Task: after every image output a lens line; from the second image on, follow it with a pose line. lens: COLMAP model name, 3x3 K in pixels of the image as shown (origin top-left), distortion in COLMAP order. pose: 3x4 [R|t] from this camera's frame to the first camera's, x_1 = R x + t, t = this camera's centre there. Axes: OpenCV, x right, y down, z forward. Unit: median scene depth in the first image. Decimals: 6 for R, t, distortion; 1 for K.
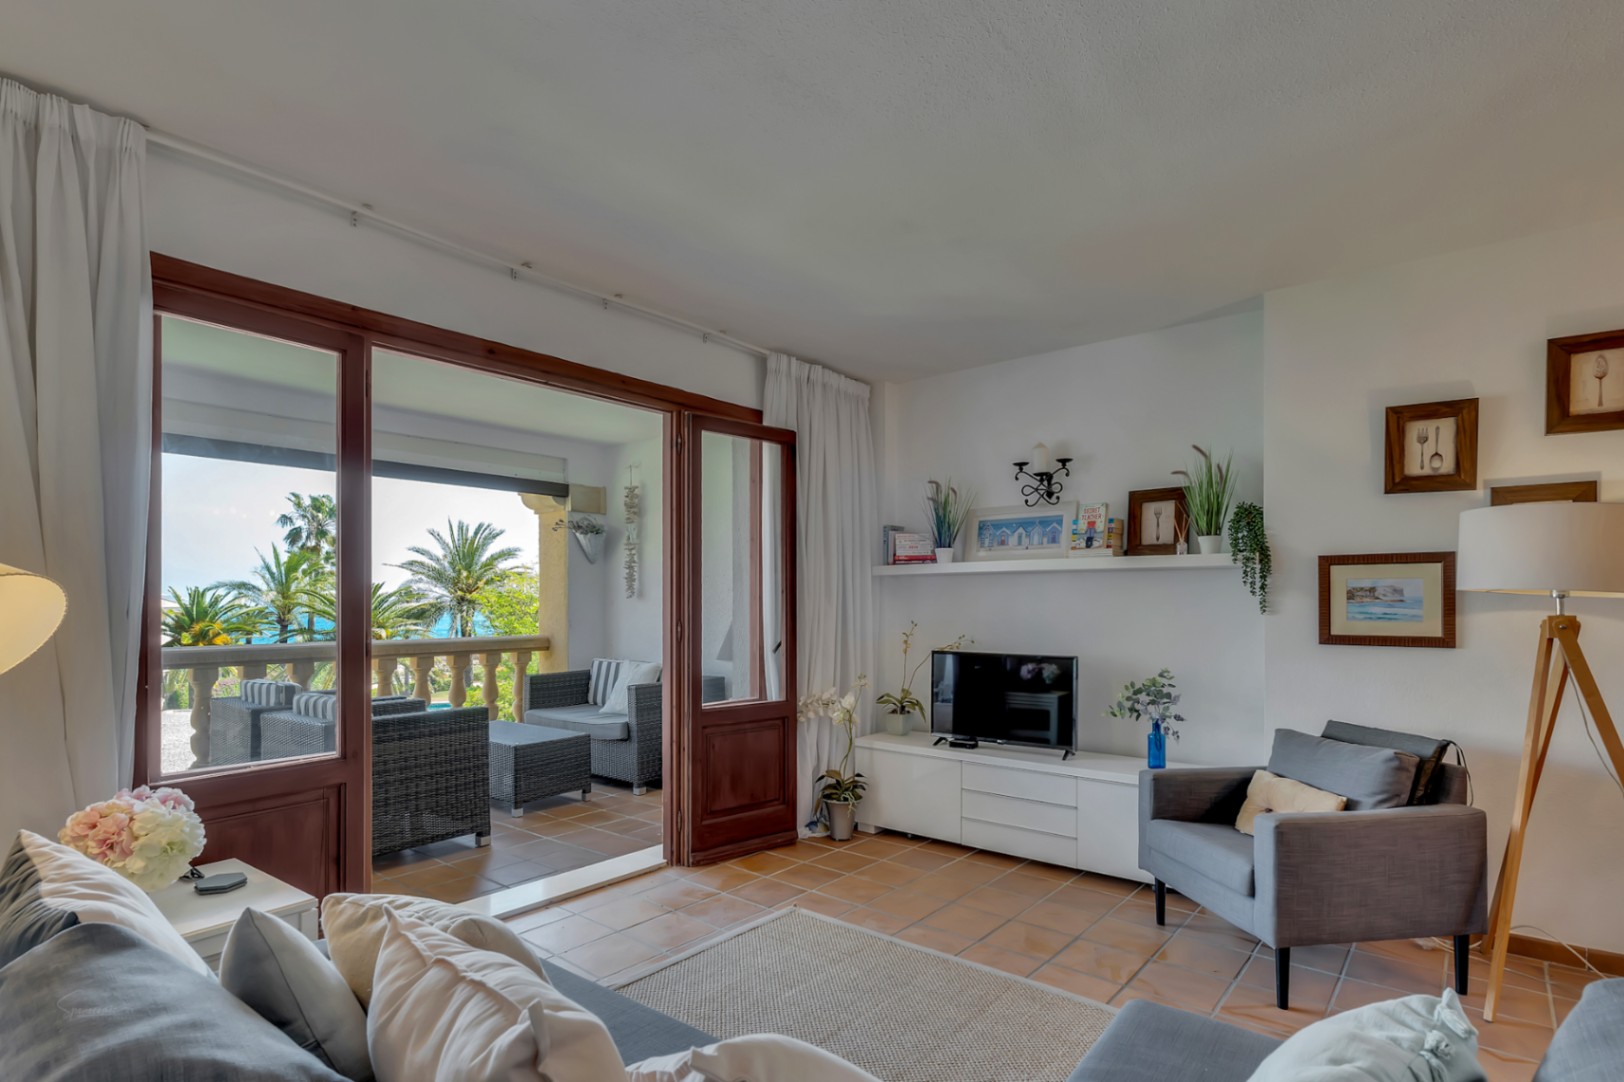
lens RADIAL K [[820.3, 0, 822.4], [0, 820.3, 597.5], [0, 0, 1]] dist [0.003238, 0.000258]
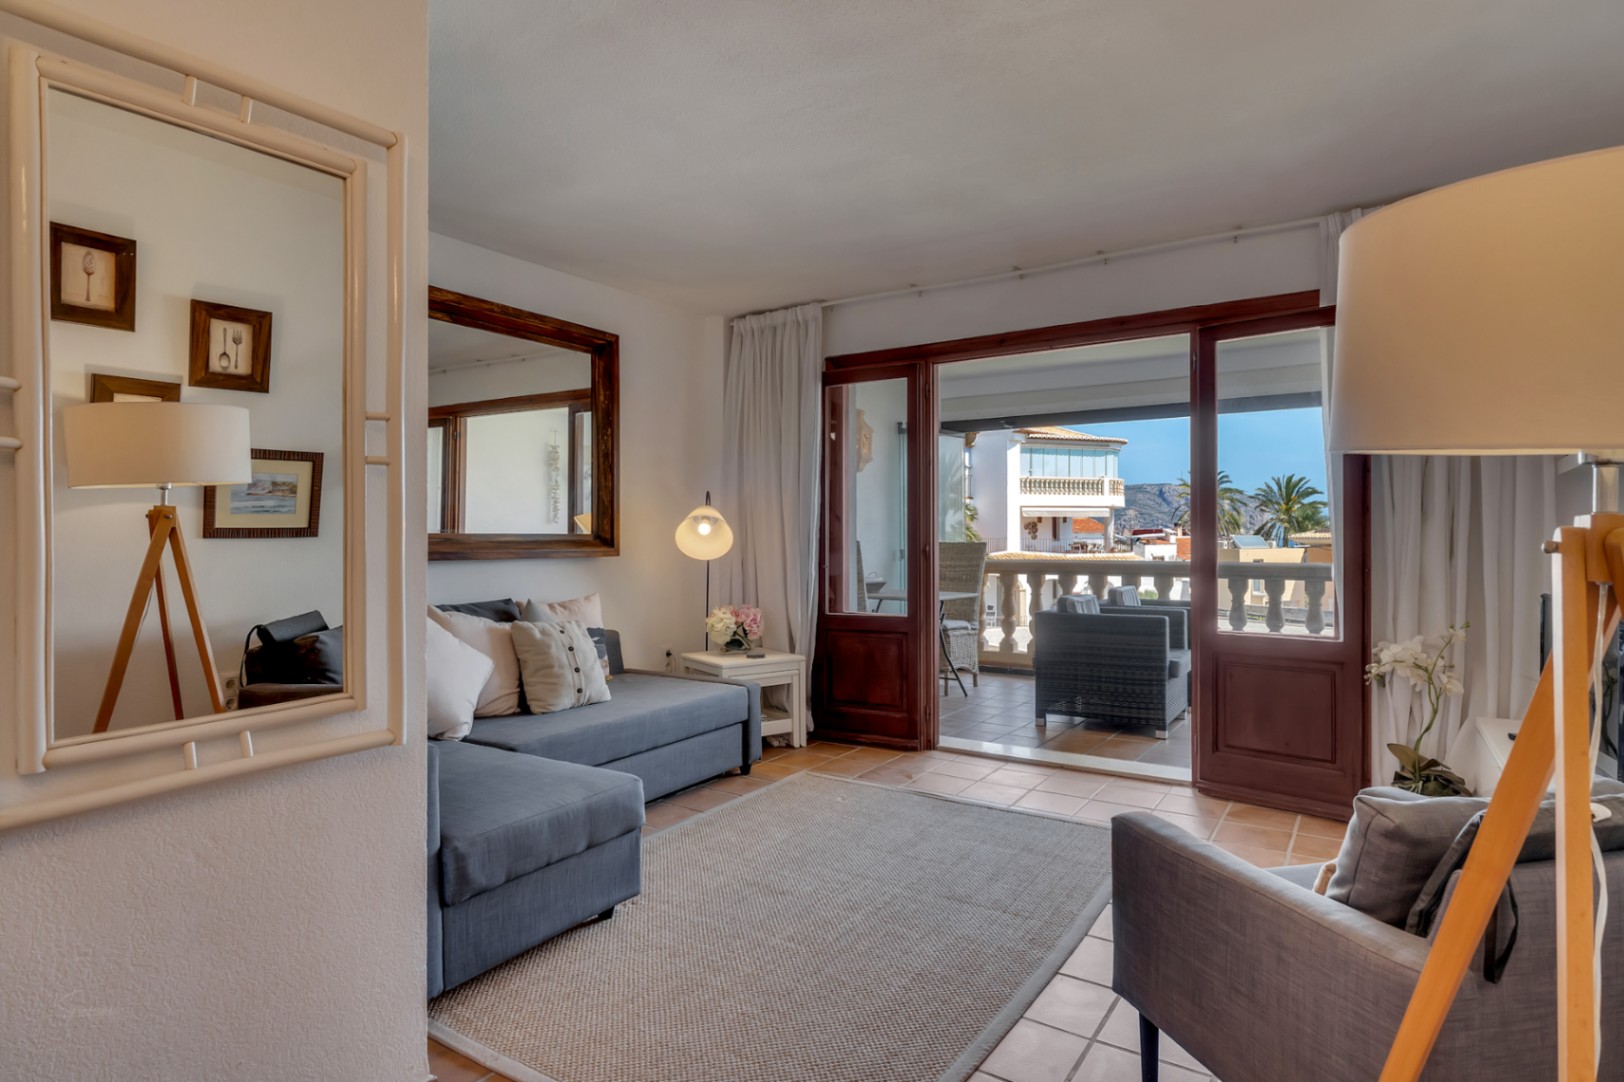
lens RADIAL K [[886.9, 0, 803.5], [0, 886.9, 535.1], [0, 0, 1]] dist [-0.004572, -0.000519]
pose [[0.094979, -0.002975, -0.995475, 0.489402], [0.011127, 0.999936, -0.001927, 0.010128], [0.995417, -0.010893, 0.095006, 0.251139]]
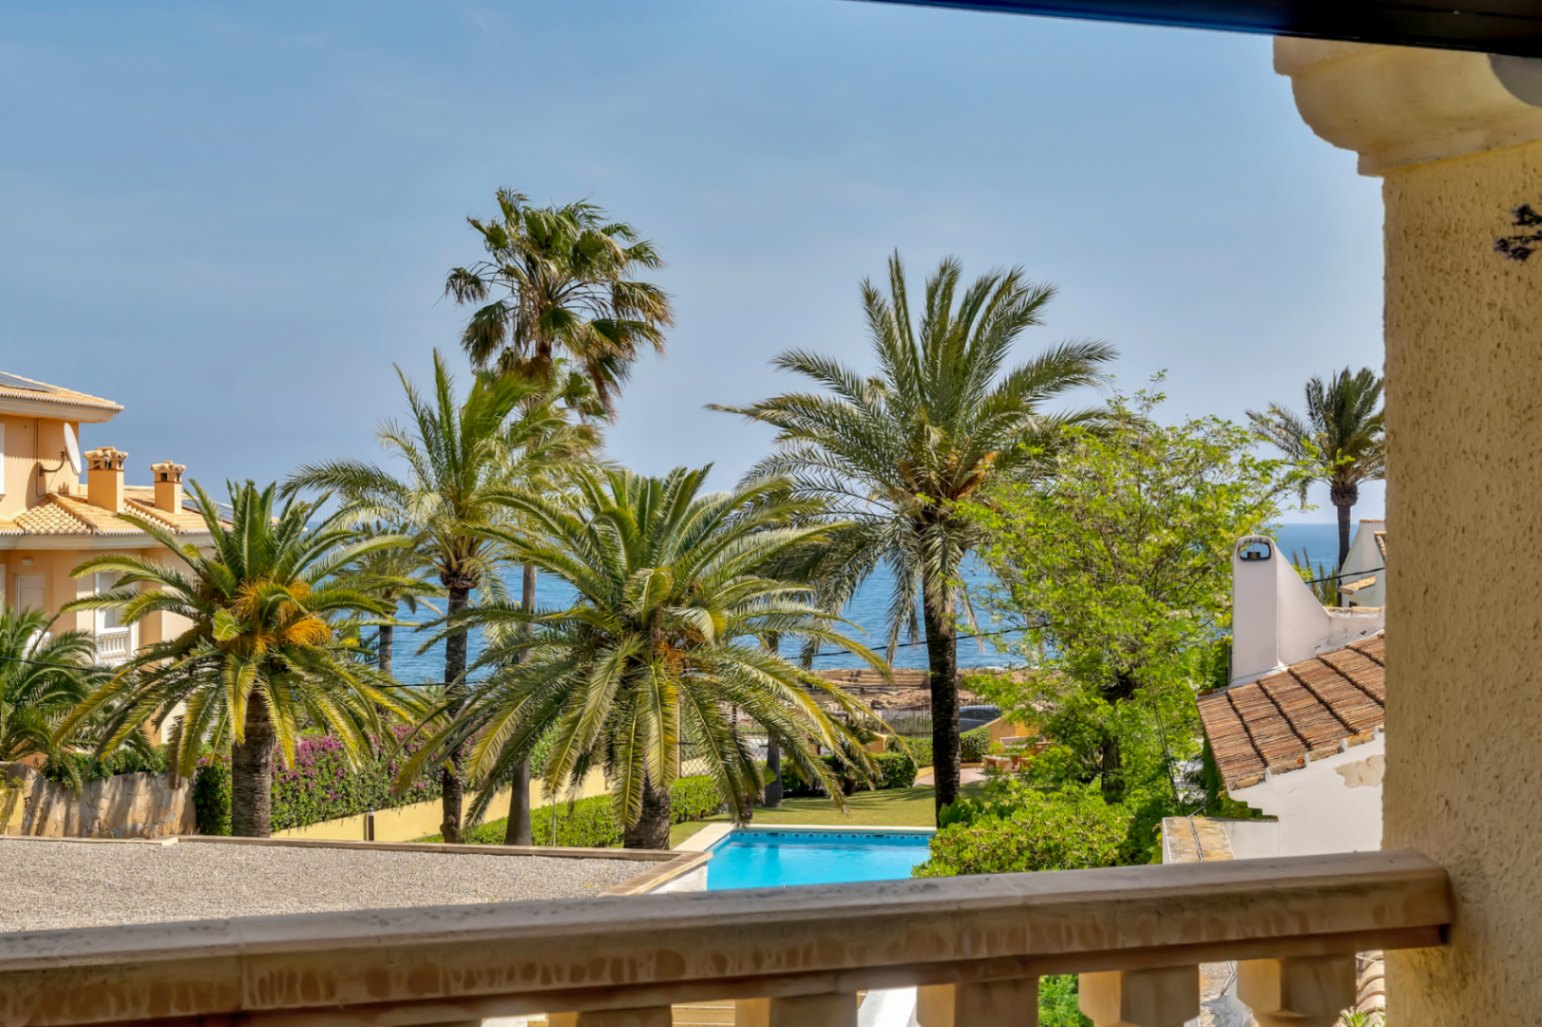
lens RADIAL K [[2634.8, 0, 771.0], [0, 2634.8, 513.5], [0, 0, 1]] dist [-0.025401, 0.018532]
pose [[0.890116, 0.001670, -0.455730, -0.200422], [0.000819, 0.999986, 0.005265, -0.026116], [0.455732, -0.005060, 0.890102, 0.450450]]
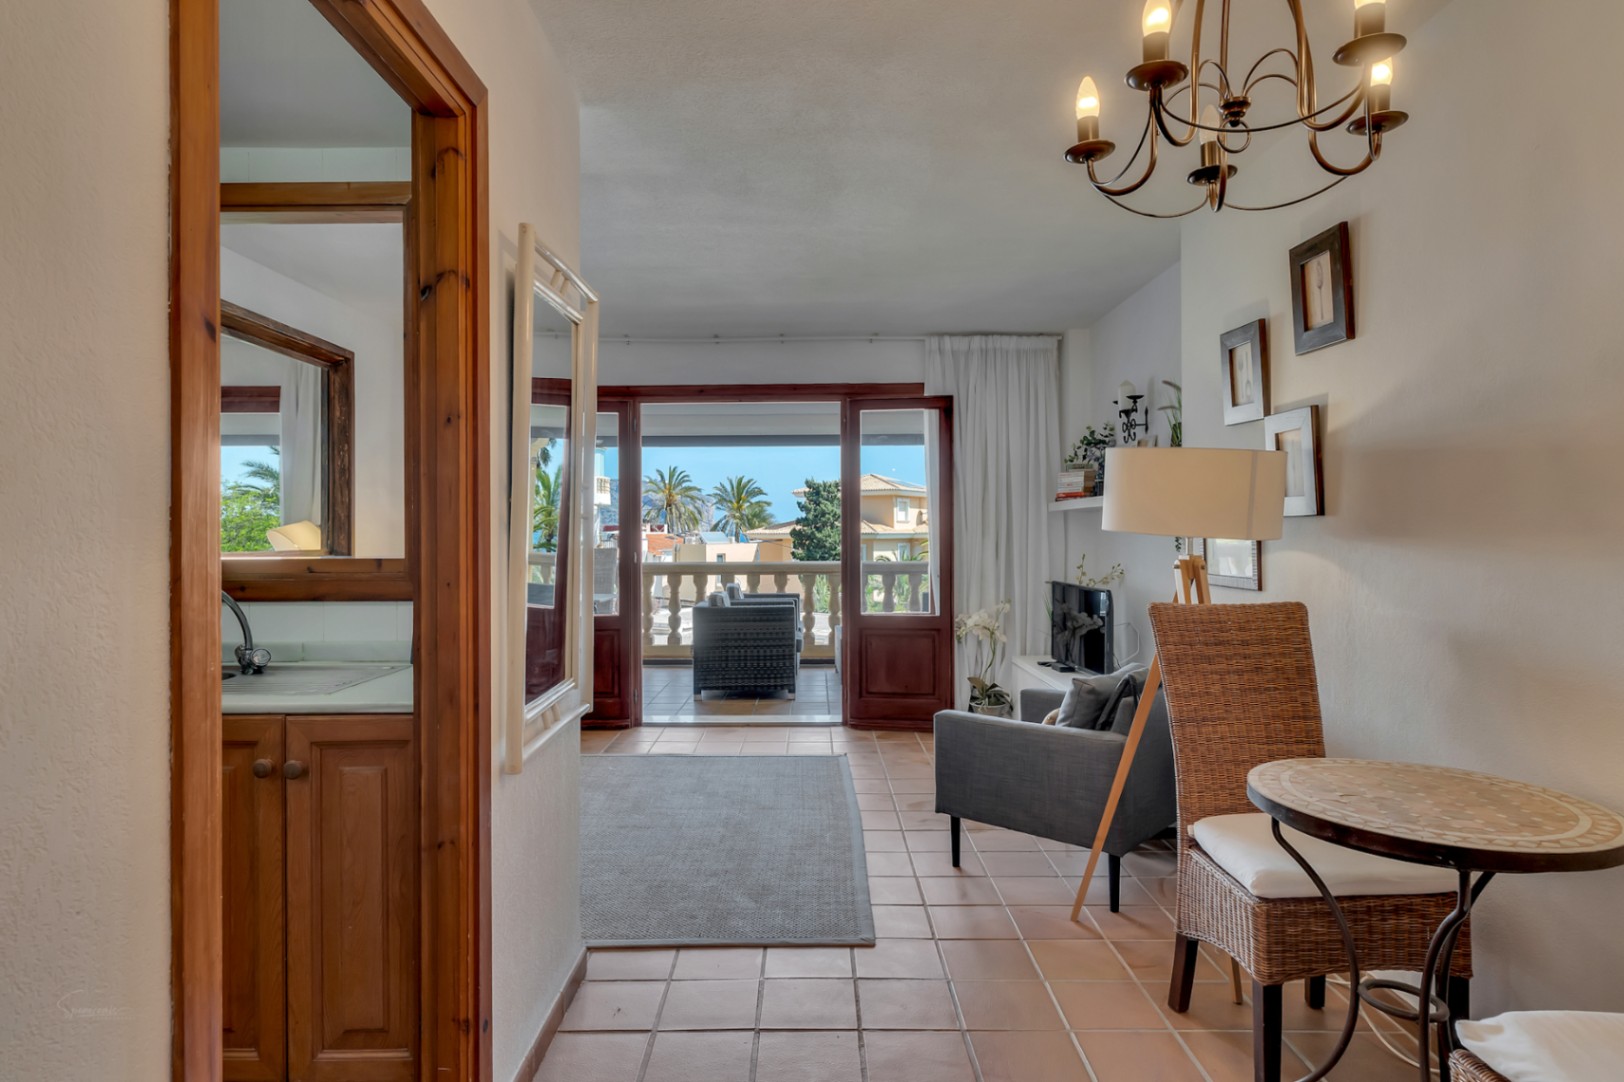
lens RADIAL K [[927.2, 0, 810.2], [0, 927.2, 532.9], [0, 0, 1]] dist [0.001606, 0.000815]
pose [[0.631602, -0.001507, -0.775291, 0.584446], [0.012092, 0.999896, 0.007908, -0.008403], [0.775199, -0.014369, 0.631554, -0.021453]]
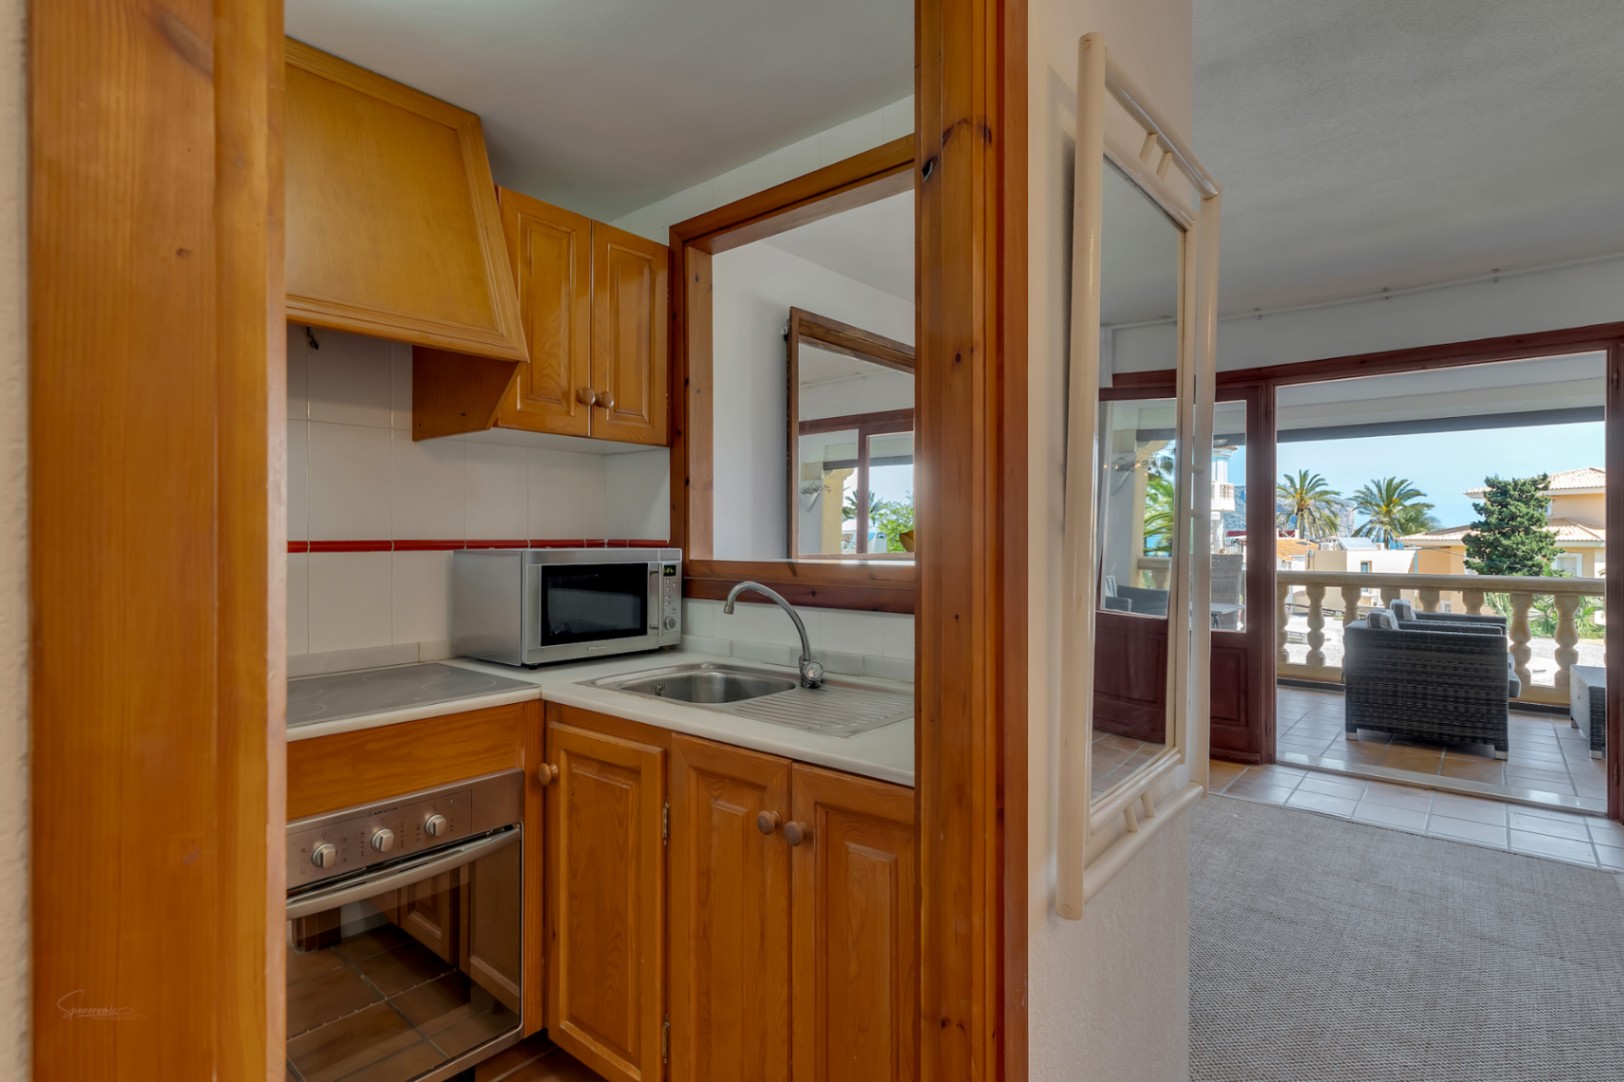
lens RADIAL K [[803.8, 0, 803.2], [0, 803.8, 532.4], [0, 0, 1]] dist [0.002528, 0.000406]
pose [[-0.020543, -0.005554, -0.999774, 0.456195], [0.008827, 0.999945, -0.005737, -0.007535], [0.999750, -0.008943, -0.020493, 0.042806]]
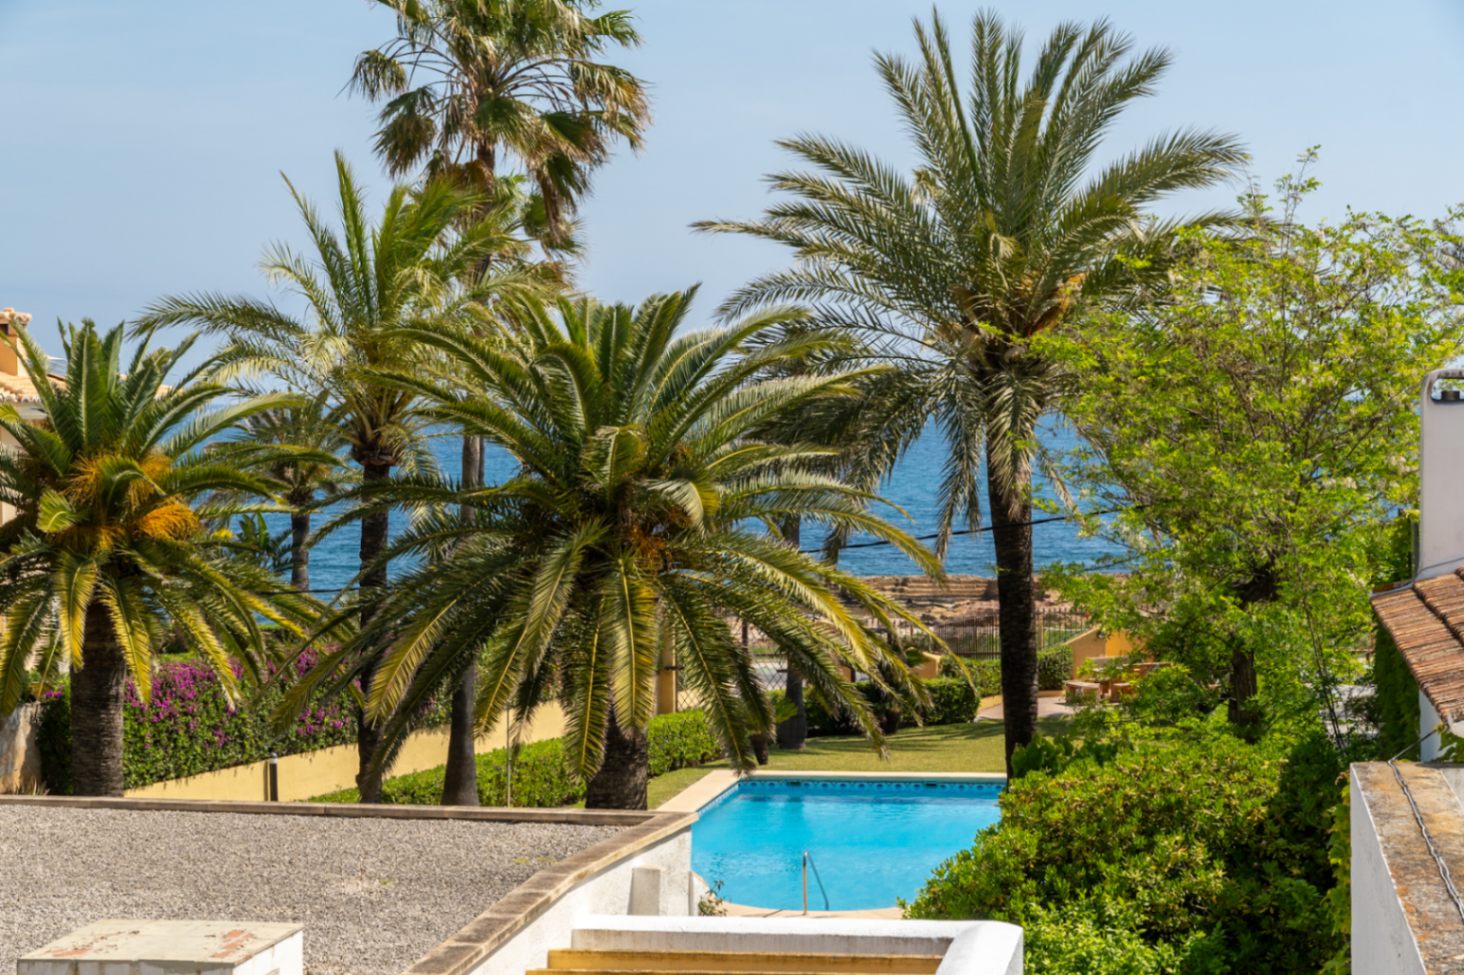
lens RADIAL K [[3236.6, 0, 732.0], [0, 3236.6, 487.5], [0, 0, 1]] dist [-0.019892, 0.191400]
pose [[0.880860, 0.008431, -0.473301, -0.407626], [0.009618, 0.999316, 0.035701, 0.030438], [0.473278, -0.036000, 0.880177, 0.906113]]
